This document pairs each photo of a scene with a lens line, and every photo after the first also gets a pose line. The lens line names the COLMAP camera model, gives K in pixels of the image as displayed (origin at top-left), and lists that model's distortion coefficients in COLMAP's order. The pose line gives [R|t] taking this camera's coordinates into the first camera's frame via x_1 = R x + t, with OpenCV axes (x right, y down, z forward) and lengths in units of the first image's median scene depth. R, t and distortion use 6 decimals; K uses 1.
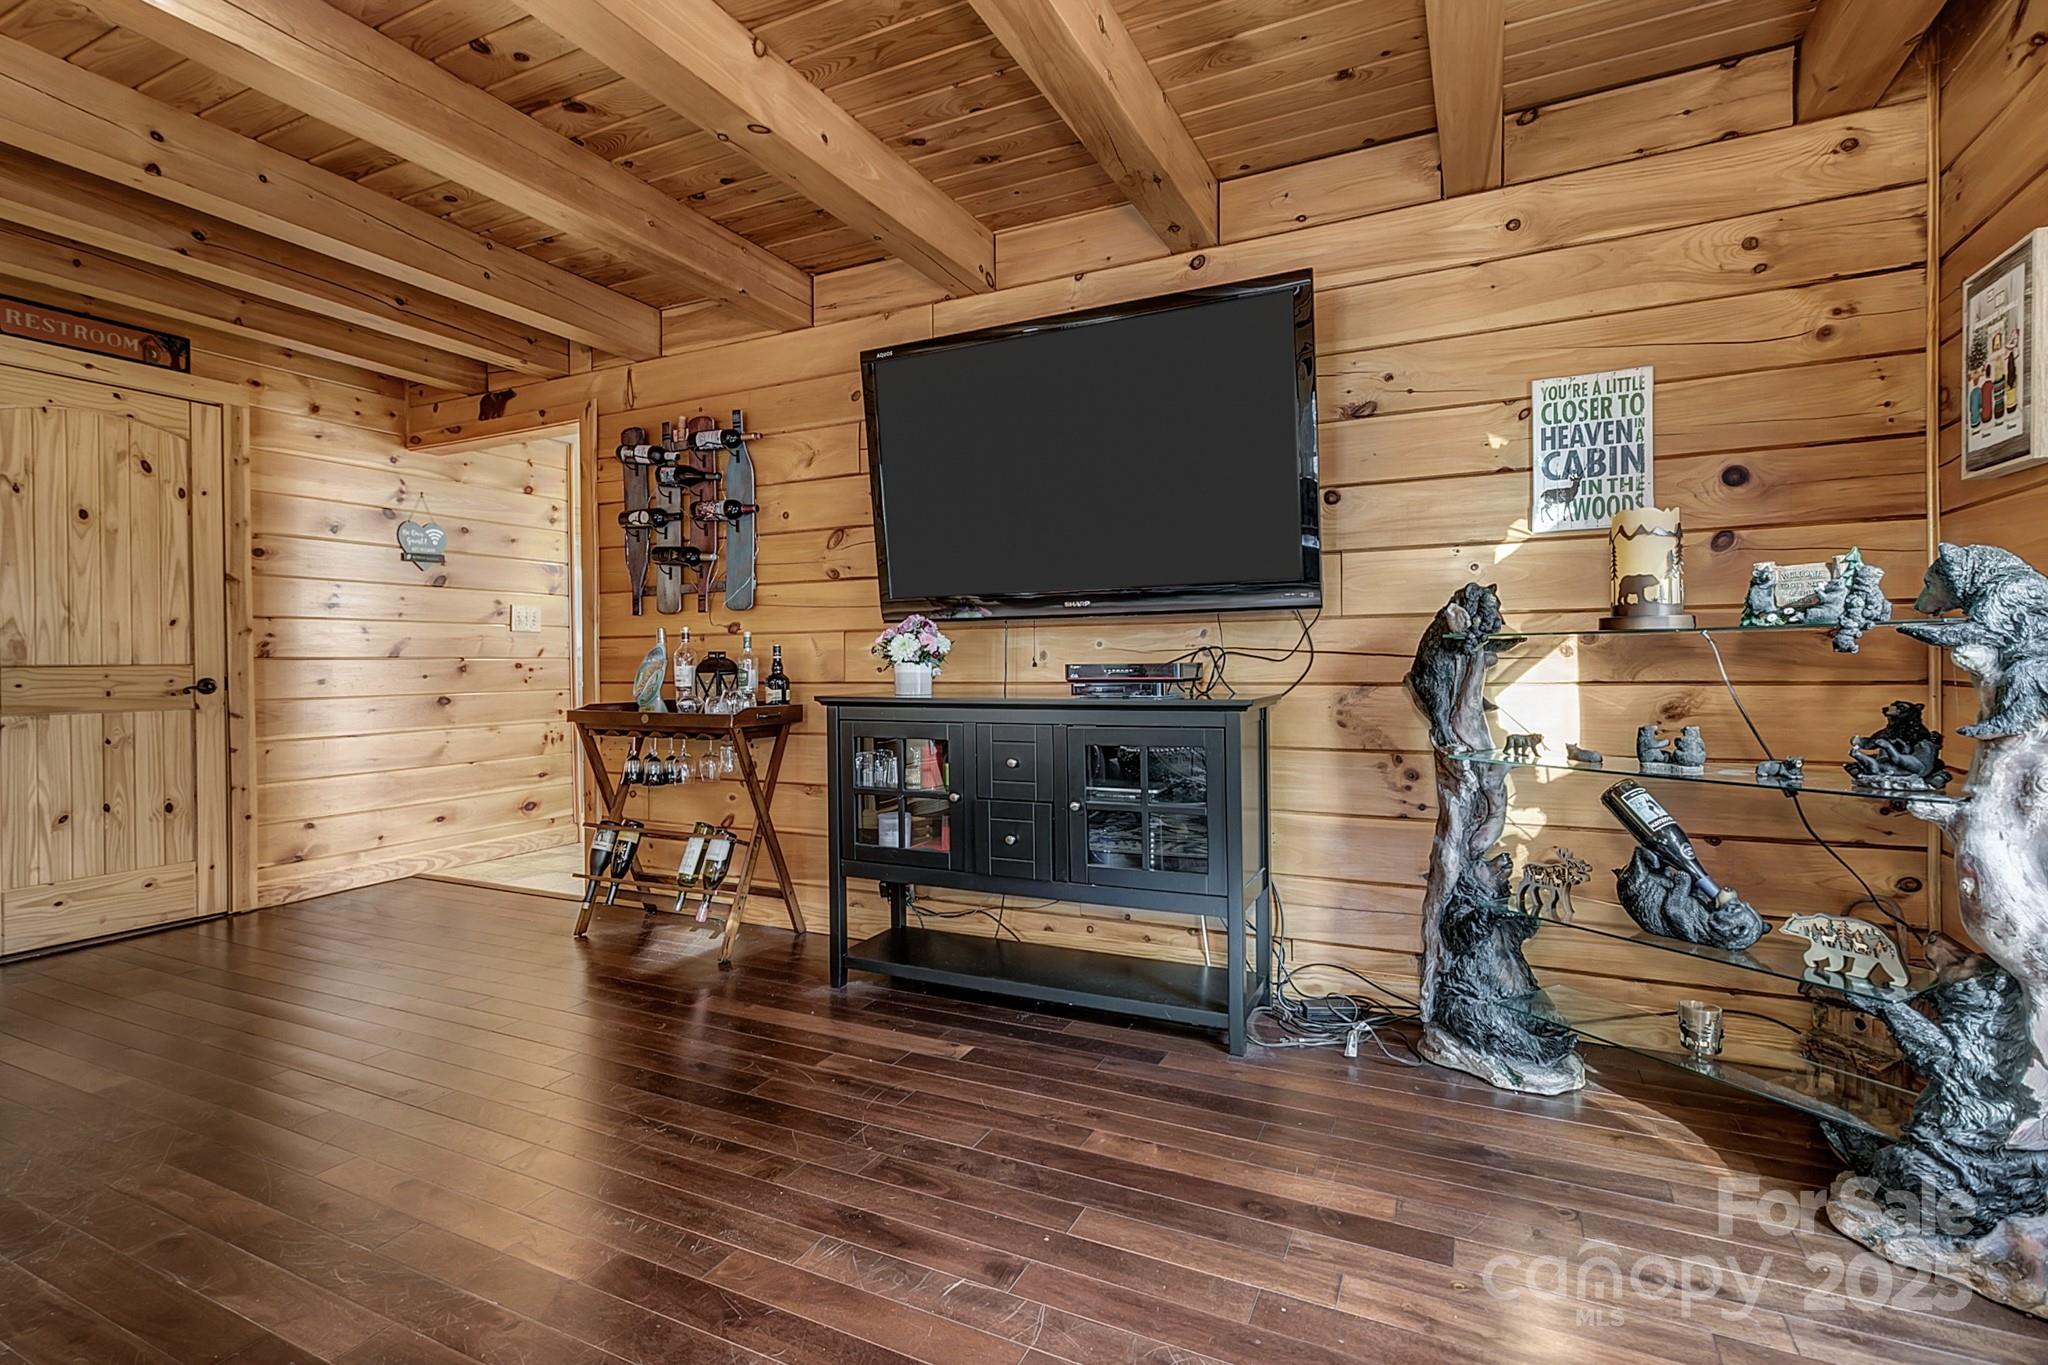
lens RADIAL K [[971.6, 0, 1010.4], [0, 971.6, 670.8], [0, 0, 1]] dist [-0.000470, 0.001379]
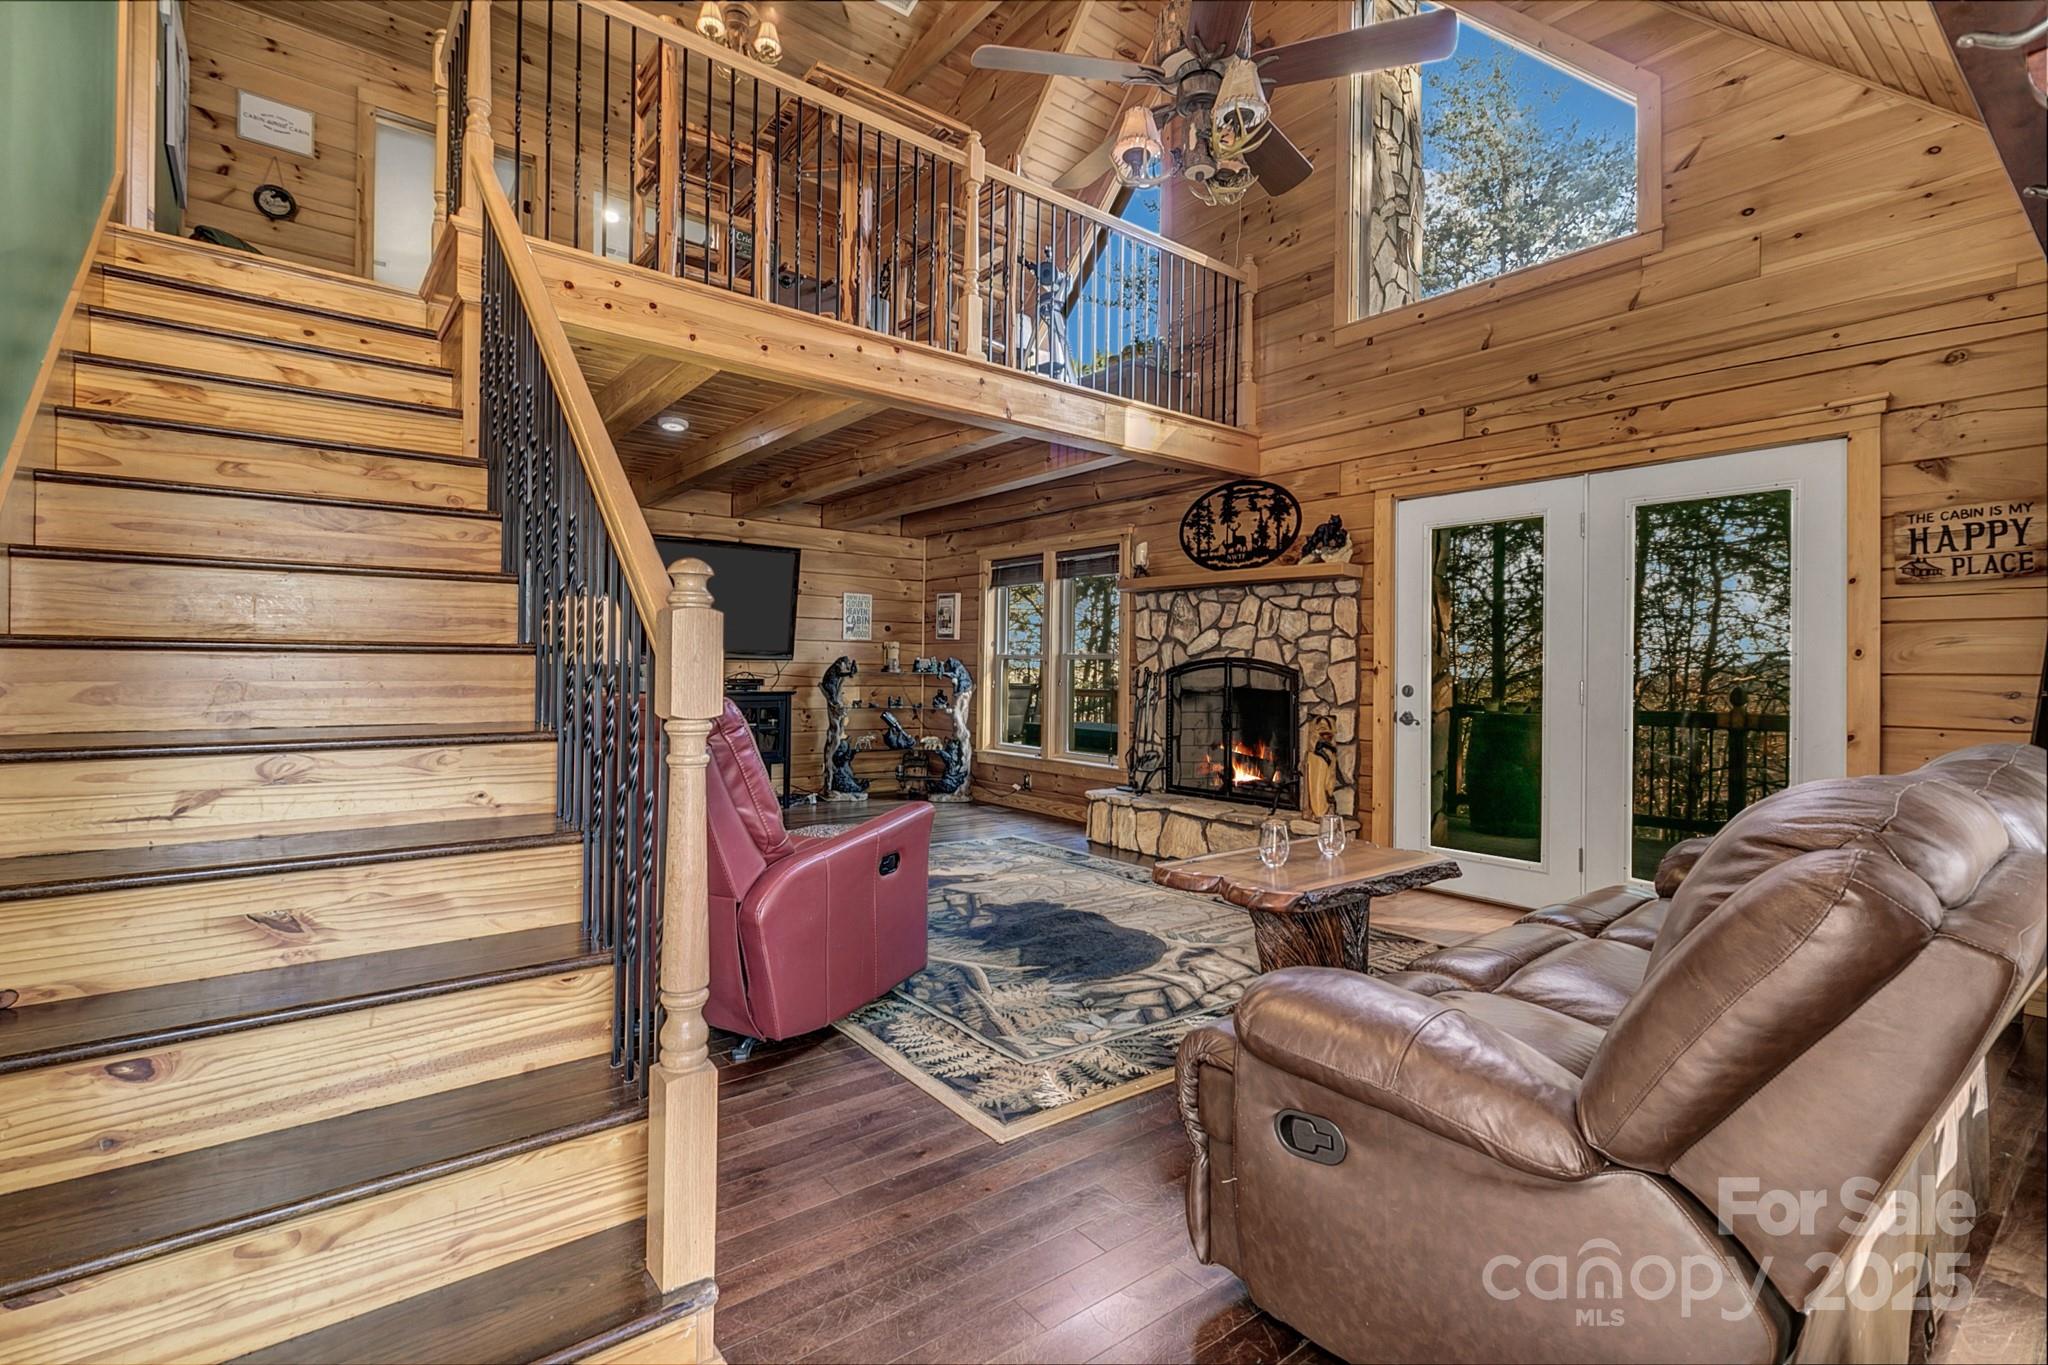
lens RADIAL K [[971.6, 0, 1029.8], [0, 971.6, 672.7], [0, 0, 1]] dist [-0.000470, 0.001379]
pose [[0.425025, 0.014602, 0.905064, -2.309976], [-0.010400, 0.999883, -0.011248, -0.001236], [-0.905122, -0.004632, 0.425127, -1.019900]]
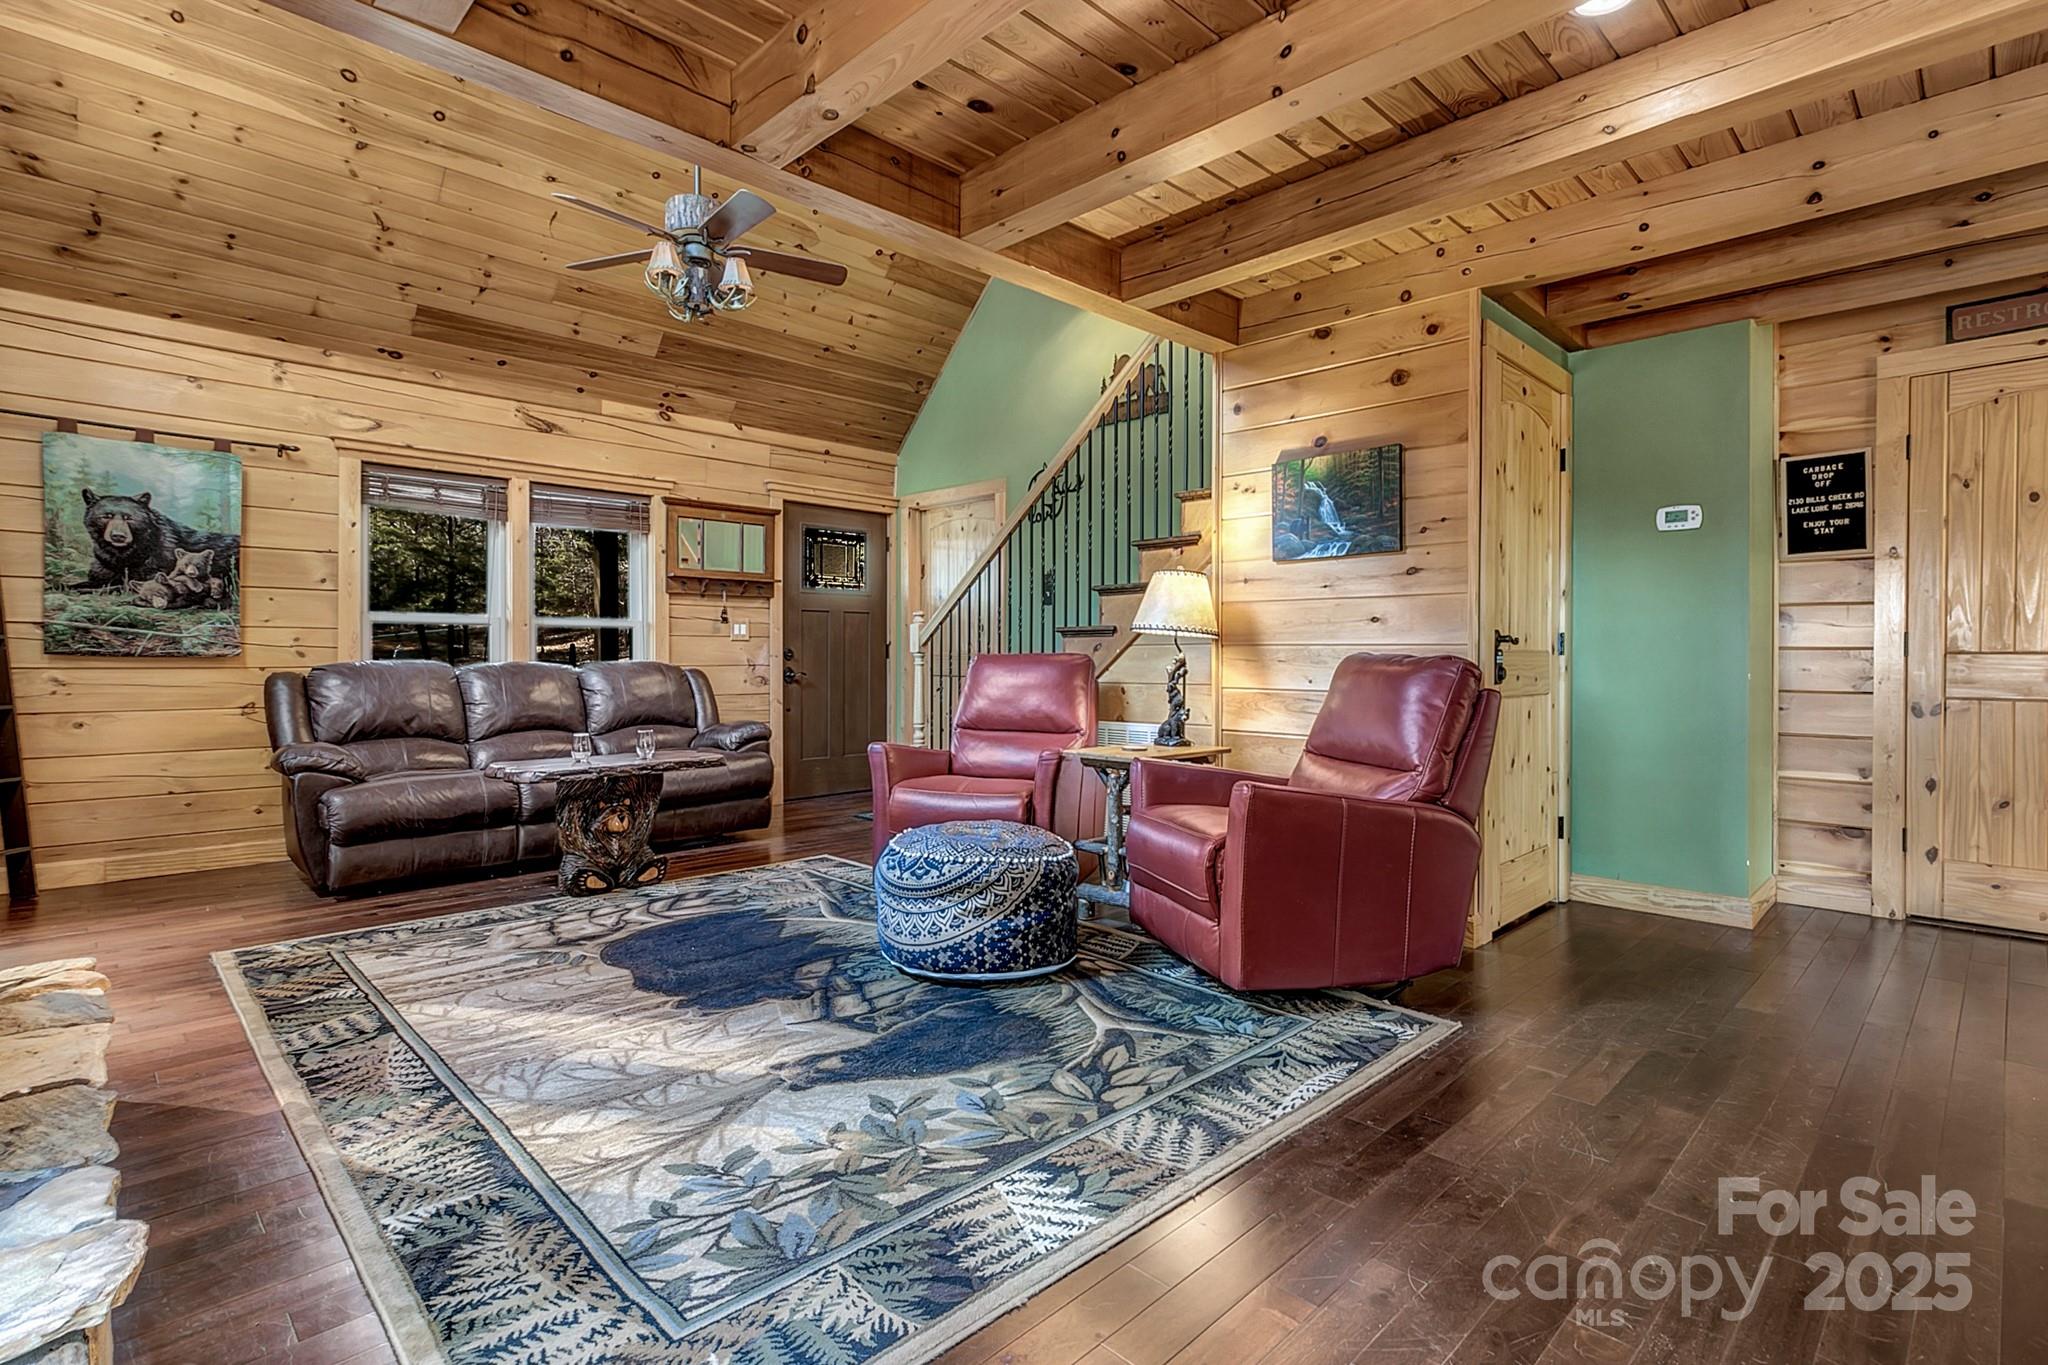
lens RADIAL K [[971.6, 0, 1021.0], [0, 971.6, 670.5], [0, 0, 1]] dist [-0.000470, 0.001379]
pose [[-0.323707, 0.027162, -0.945767, 0.425127], [-0.006548, 0.999500, 0.030947, -0.015147], [0.946135, 0.016210, -0.323367, 0.501532]]
